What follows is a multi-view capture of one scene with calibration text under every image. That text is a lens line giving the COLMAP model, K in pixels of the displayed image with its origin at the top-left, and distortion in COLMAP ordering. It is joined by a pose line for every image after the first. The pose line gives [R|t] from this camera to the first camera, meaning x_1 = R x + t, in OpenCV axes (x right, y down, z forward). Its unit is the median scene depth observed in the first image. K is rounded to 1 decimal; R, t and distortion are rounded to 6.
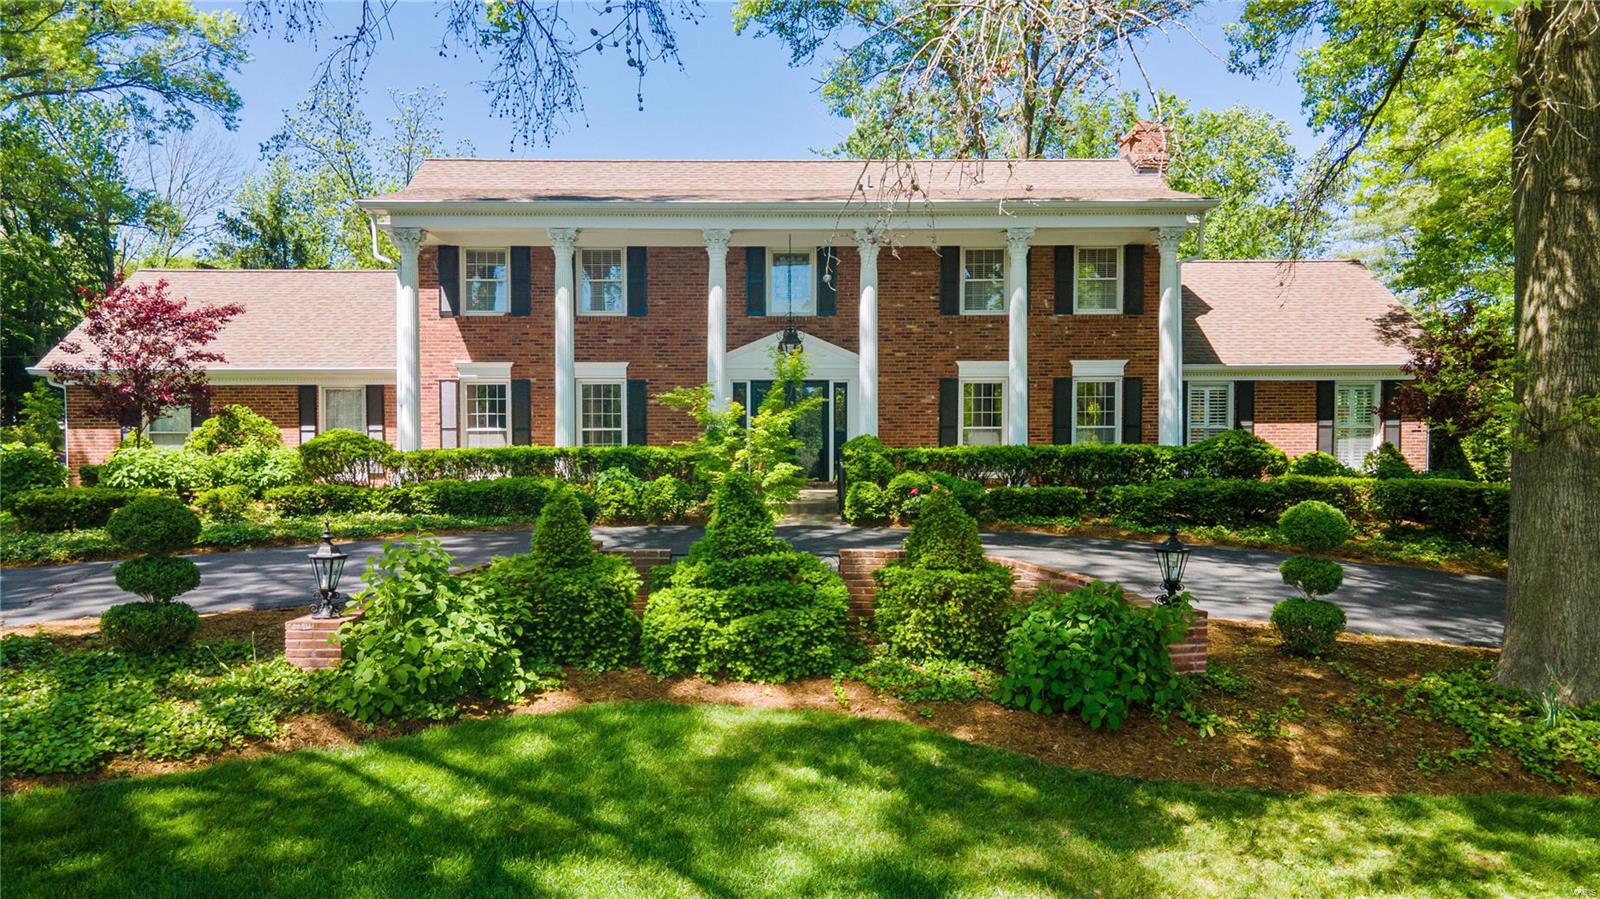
lens RADIAL K [[1202.9, 0, 800.0], [0, 1202.9, 449.5], [0, 0, 1]] dist [-0.000111, 0.000851]
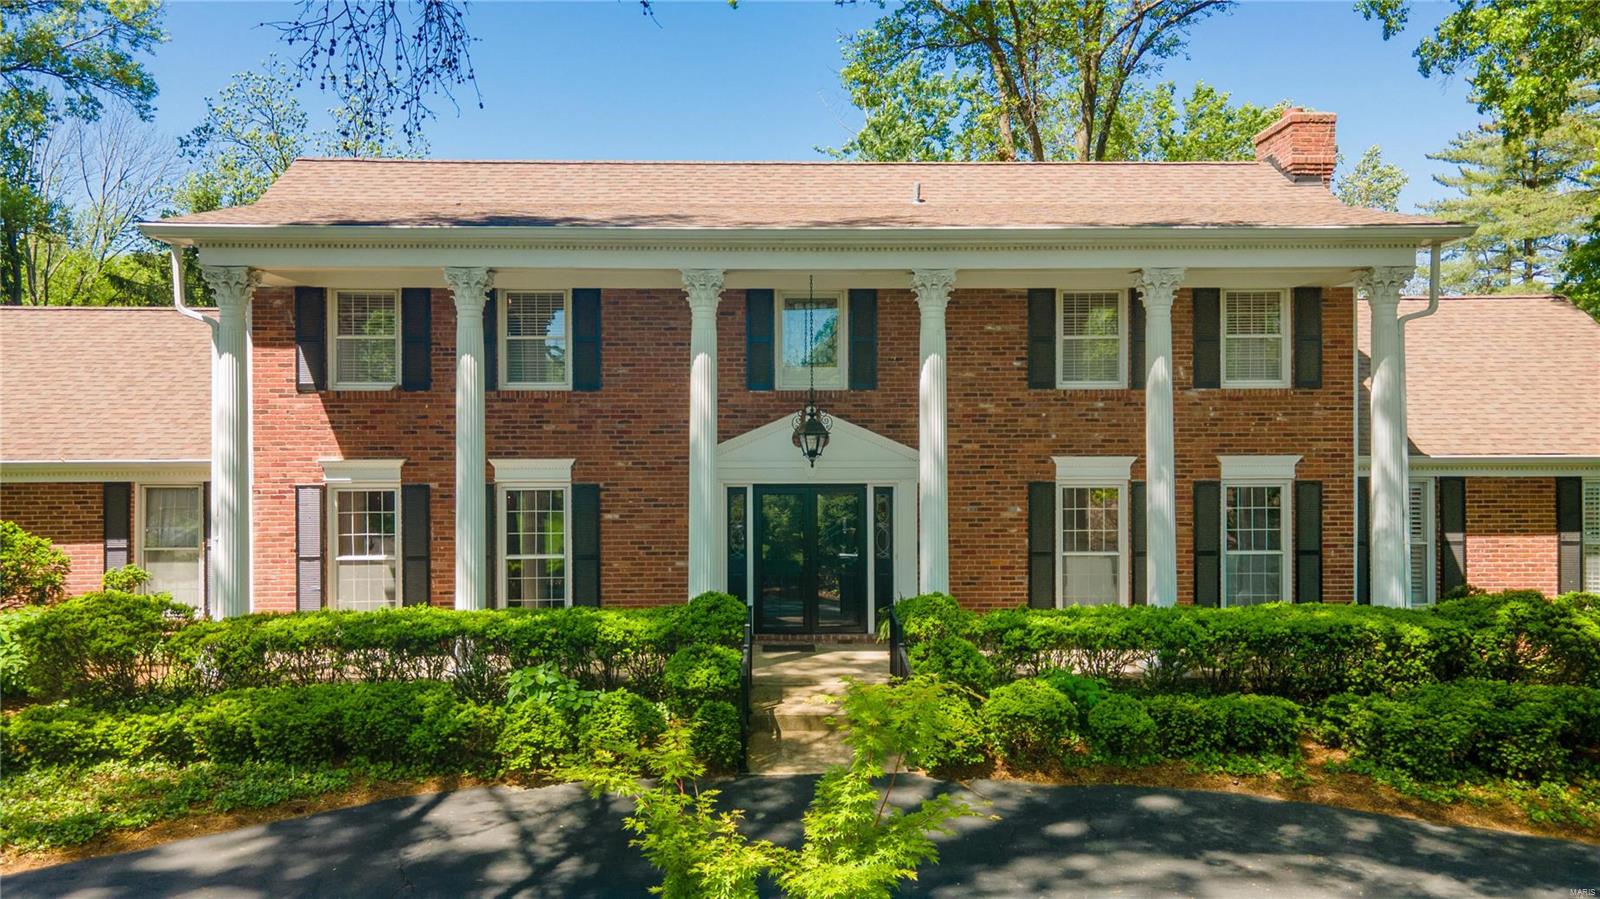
lens RADIAL K [[1156.7, 0, 800.0], [0, 1156.7, 449.5], [0, 0, 1]] dist [0.011469, 0.007406]
pose [[0.999933, 0.000167, 0.011578, -0.021934], [-0.000294, 0.999940, 0.010978, -0.084673], [-0.011576, -0.010981, 0.999873, 0.339081]]
